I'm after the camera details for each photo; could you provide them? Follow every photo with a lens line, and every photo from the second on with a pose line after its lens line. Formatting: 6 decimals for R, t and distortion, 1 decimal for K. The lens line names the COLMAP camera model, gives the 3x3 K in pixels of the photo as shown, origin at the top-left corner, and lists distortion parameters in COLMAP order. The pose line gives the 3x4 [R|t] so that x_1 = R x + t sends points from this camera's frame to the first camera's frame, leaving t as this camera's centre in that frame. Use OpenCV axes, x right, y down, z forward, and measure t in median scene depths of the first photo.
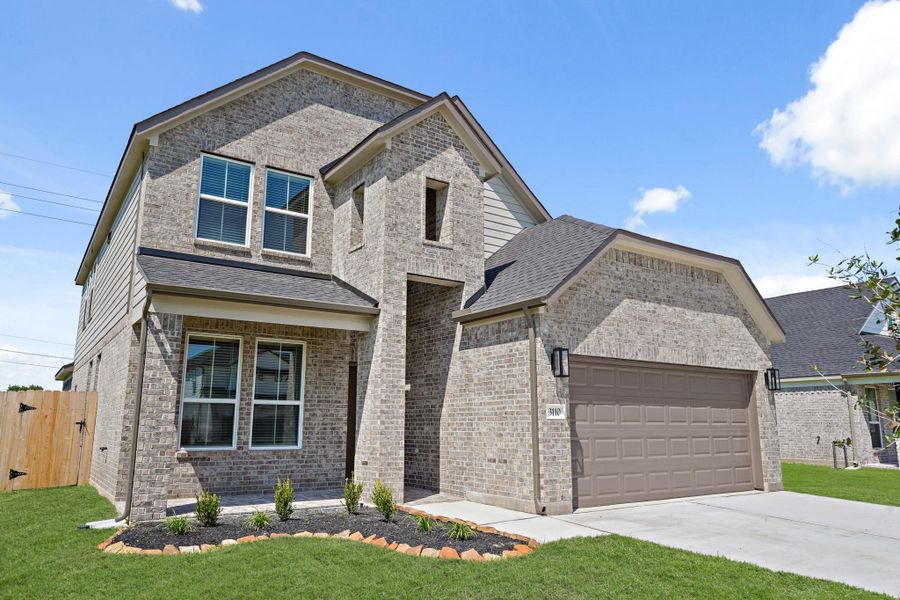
lens RADIAL K [[595.9, 0, 449.4], [0, 595.9, 234.8], [0, 0, 1]] dist [-0.002659, -0.000366]
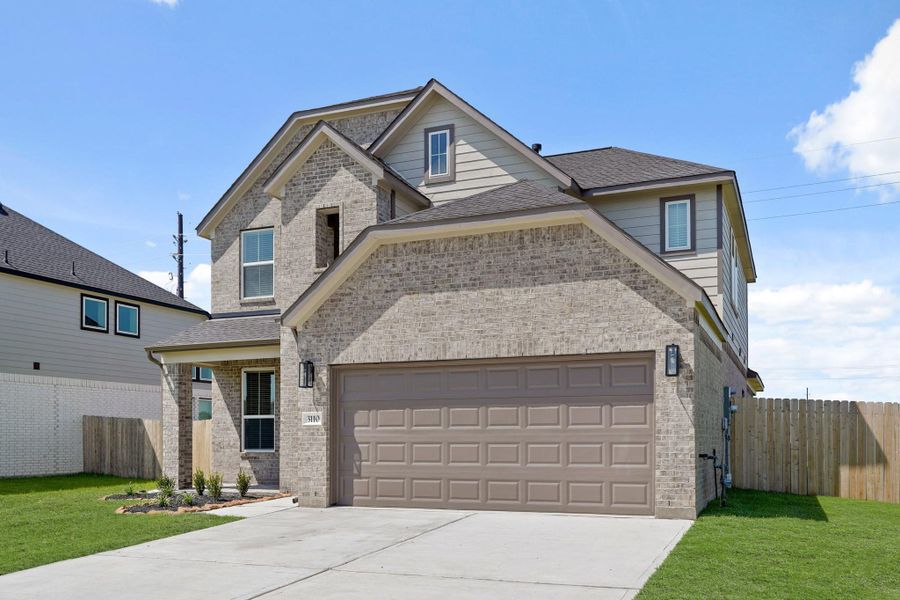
lens RADIAL K [[815.5, 0, 450.0], [0, 815.5, 300.0], [0, 0, 1]] dist [0.008574, 0.000775]
pose [[0.546099, -0.145729, -0.824948, 1.340080], [0.258689, 0.965960, 0.000607, 0.128438], [0.796778, -0.213737, 0.565209, 0.341823]]
